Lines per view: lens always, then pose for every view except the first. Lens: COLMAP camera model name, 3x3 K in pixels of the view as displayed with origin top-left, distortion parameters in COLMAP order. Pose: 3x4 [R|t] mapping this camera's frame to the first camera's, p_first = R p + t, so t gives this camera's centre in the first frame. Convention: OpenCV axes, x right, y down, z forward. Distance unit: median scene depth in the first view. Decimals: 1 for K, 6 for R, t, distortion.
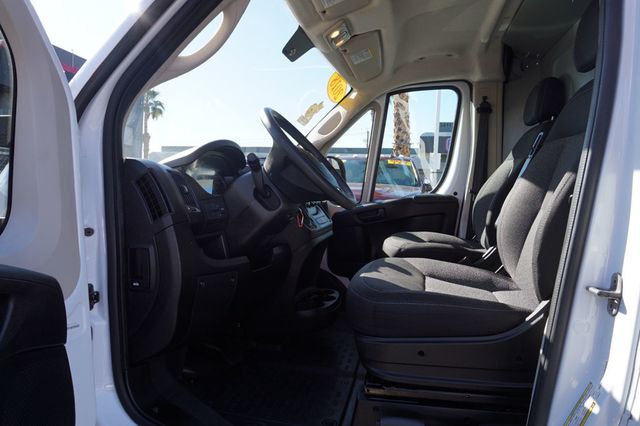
lens RADIAL K [[433.5, 0, 320.3], [0, 433.5, 212.9], [0, 0, 1]] dist [-0.054499, 0.068728]
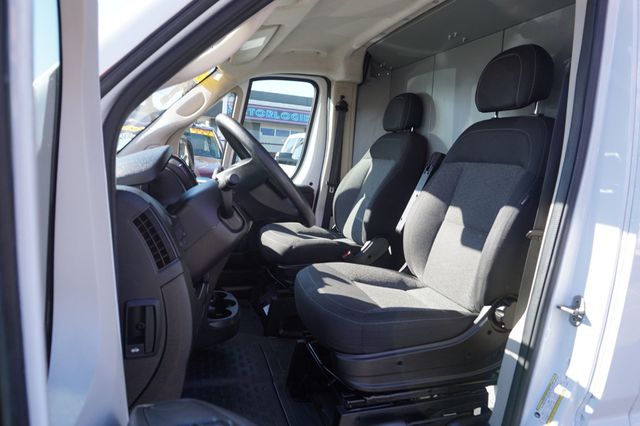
lens RADIAL K [[433.5, 0, 320.3], [0, 433.5, 212.9], [0, 0, 1]] dist [-0.054499, 0.068728]
pose [[0.867021, -0.017114, 0.497978, -0.354084], [-0.026035, 0.996489, 0.079574, -0.105983], [-0.497591, -0.081957, 0.863531, 0.116280]]
